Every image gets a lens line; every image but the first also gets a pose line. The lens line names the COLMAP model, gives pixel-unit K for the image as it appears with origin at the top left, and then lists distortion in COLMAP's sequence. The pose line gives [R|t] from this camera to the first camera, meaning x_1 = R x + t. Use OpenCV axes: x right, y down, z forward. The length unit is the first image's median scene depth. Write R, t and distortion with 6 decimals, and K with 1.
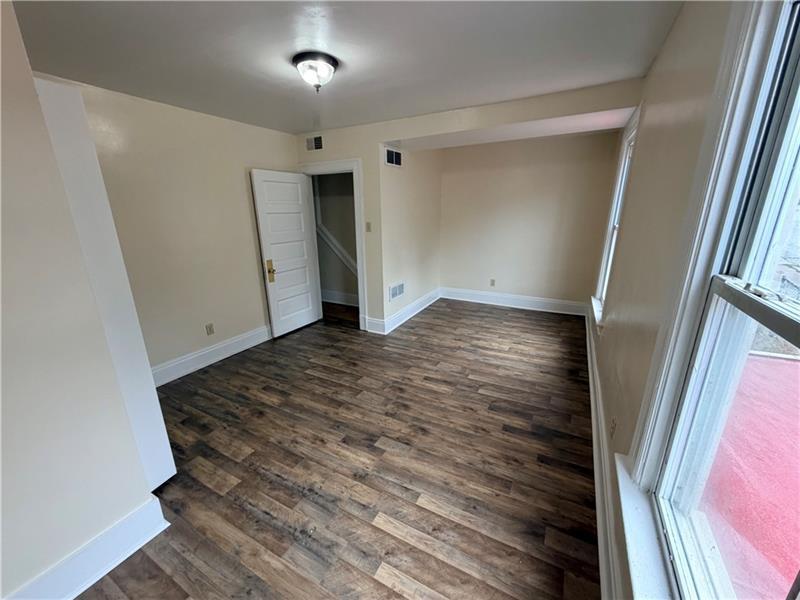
lens RADIAL K [[319.3, 0, 400.3], [0, 319.3, 301.7], [0, 0, 1]] dist [0.000150, 0.000097]
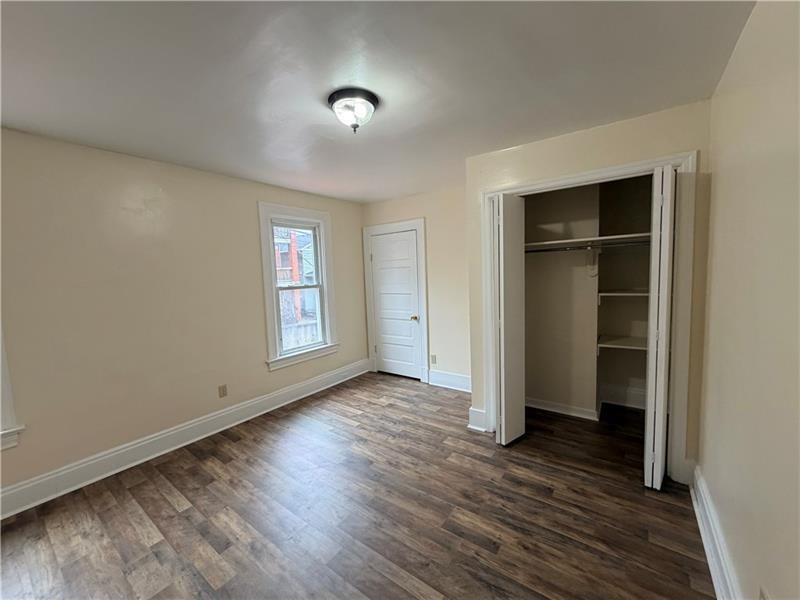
lens RADIAL K [[319.3, 0, 399.0], [0, 319.3, 299.6], [0, 0, 1]] dist [0.000150, 0.000097]
pose [[-0.989462, 0.034816, 0.140544, -0.412761], [0.083347, 0.930674, 0.356230, -0.450608], [-0.118398, 0.364190, -0.923768, 1.664363]]
